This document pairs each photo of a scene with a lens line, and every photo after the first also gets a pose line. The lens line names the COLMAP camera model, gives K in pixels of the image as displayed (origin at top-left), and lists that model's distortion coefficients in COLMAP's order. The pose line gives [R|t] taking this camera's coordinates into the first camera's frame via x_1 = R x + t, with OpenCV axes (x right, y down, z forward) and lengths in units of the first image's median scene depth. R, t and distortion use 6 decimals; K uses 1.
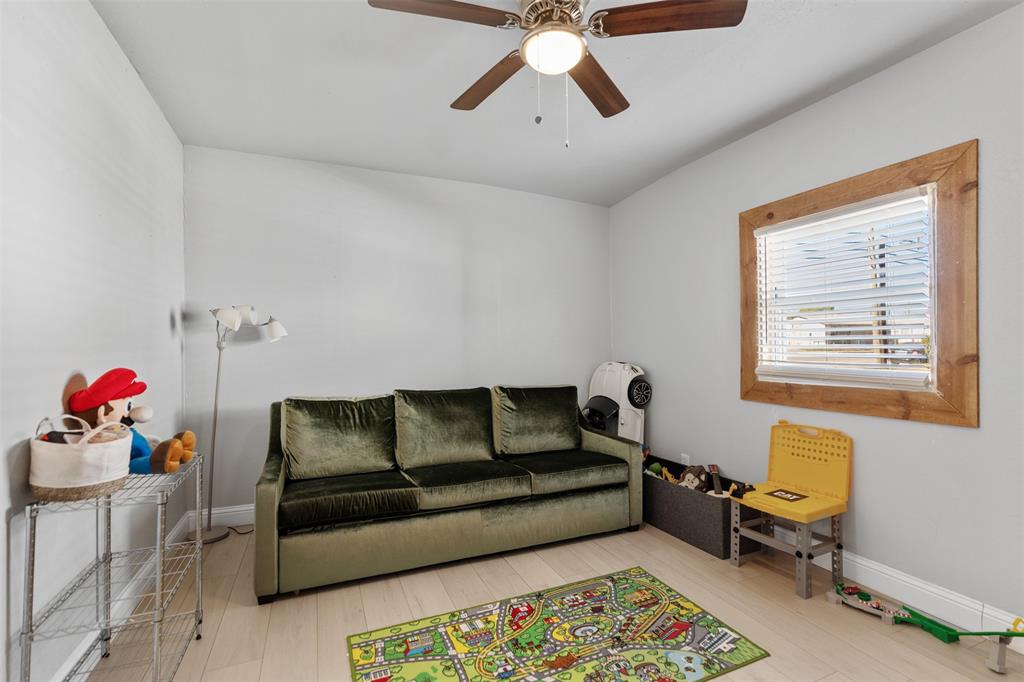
lens RADIAL K [[469.3, 0, 501.7], [0, 469.3, 345.7], [0, 0, 1]] dist [-0.005823, 0.003111]
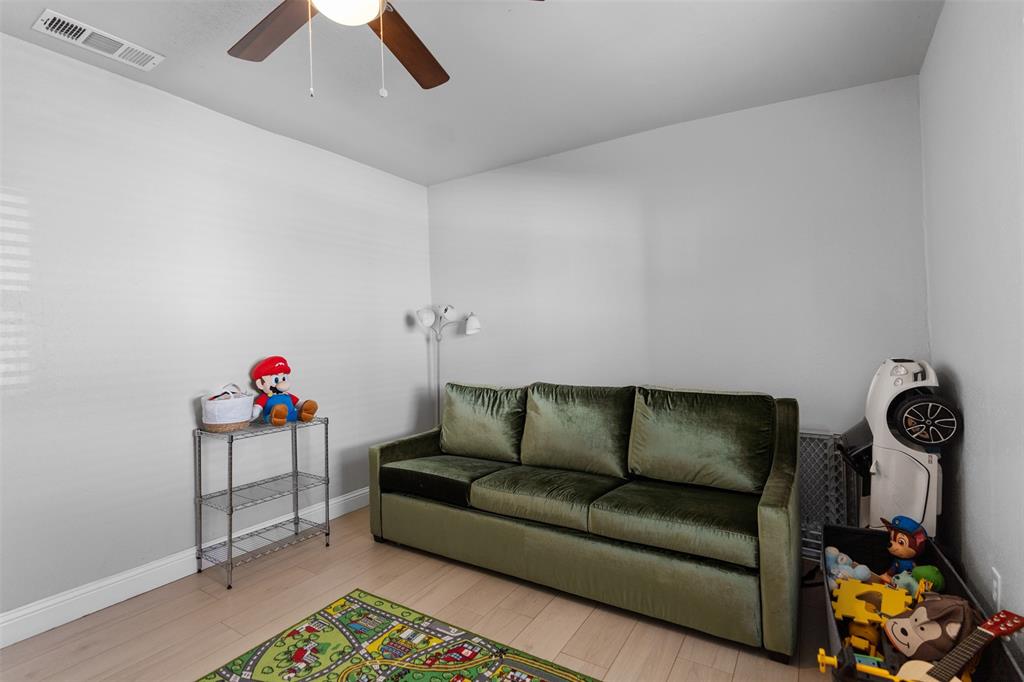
lens RADIAL K [[469.3, 0, 506.8], [0, 469.3, 337.4], [0, 0, 1]] dist [-0.005823, 0.003111]
pose [[0.578333, -0.007981, -0.815761, 0.757495], [0.024127, 0.999682, 0.007324, -0.007646], [0.815444, -0.023918, 0.578342, 0.571109]]
